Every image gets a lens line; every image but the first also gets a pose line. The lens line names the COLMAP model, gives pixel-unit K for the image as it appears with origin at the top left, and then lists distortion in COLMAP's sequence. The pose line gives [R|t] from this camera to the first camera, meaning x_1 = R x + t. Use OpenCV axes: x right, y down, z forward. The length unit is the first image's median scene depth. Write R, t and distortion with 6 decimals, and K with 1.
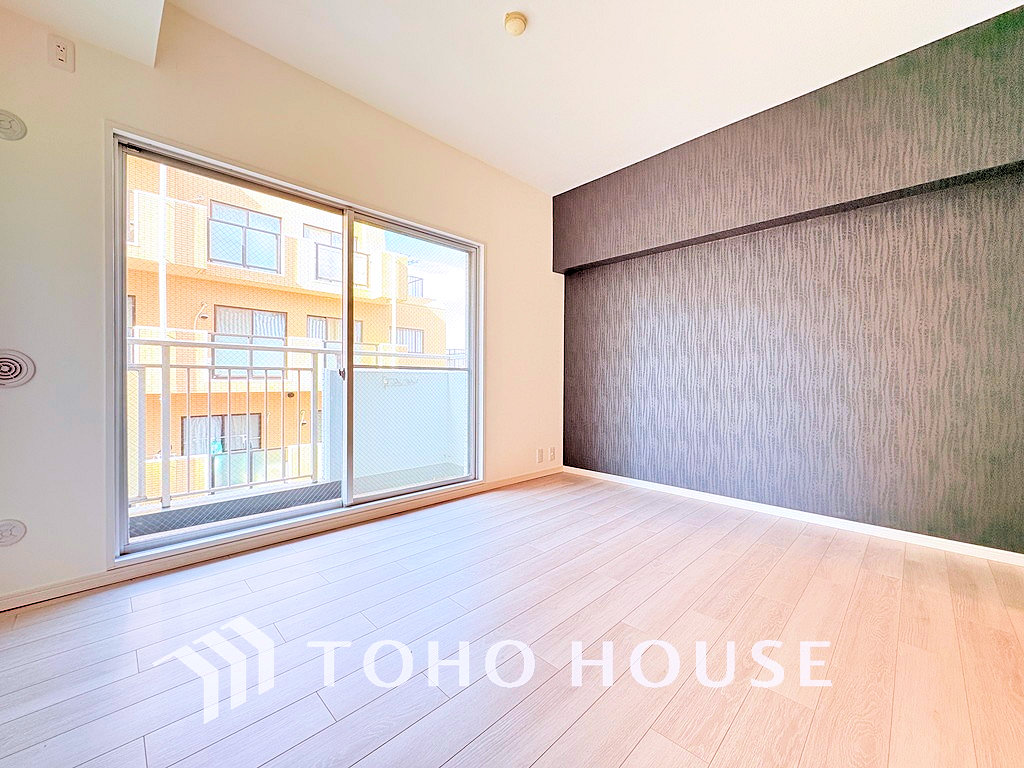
lens RADIAL K [[410.0, 0, 516.3], [0, 410.0, 383.8], [0, 0, 1]] dist [-0.000759, -0.000287]
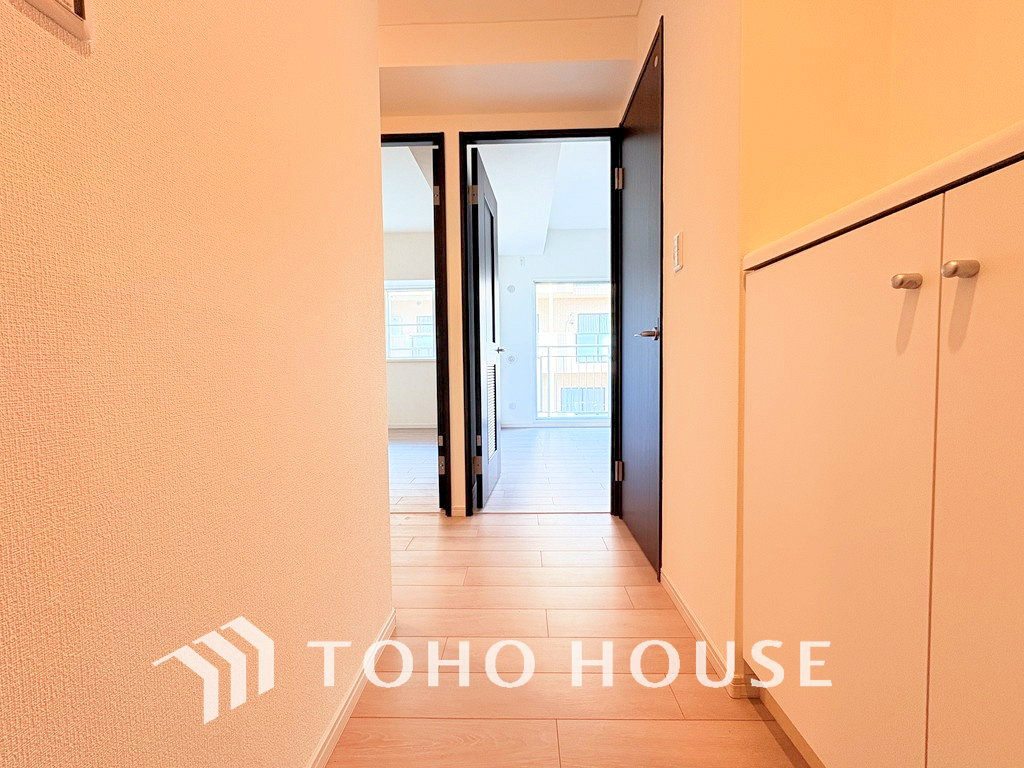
lens RADIAL K [[410.0, 0, 512.4], [0, 410.0, 378.8], [0, 0, 1]] dist [-0.000759, -0.000287]
pose [[0.688855, 0.012746, -0.724787, 0.227363], [0.006232, 0.999704, 0.023503, 0.009311], [0.724872, -0.020707, 0.688572, -0.248856]]
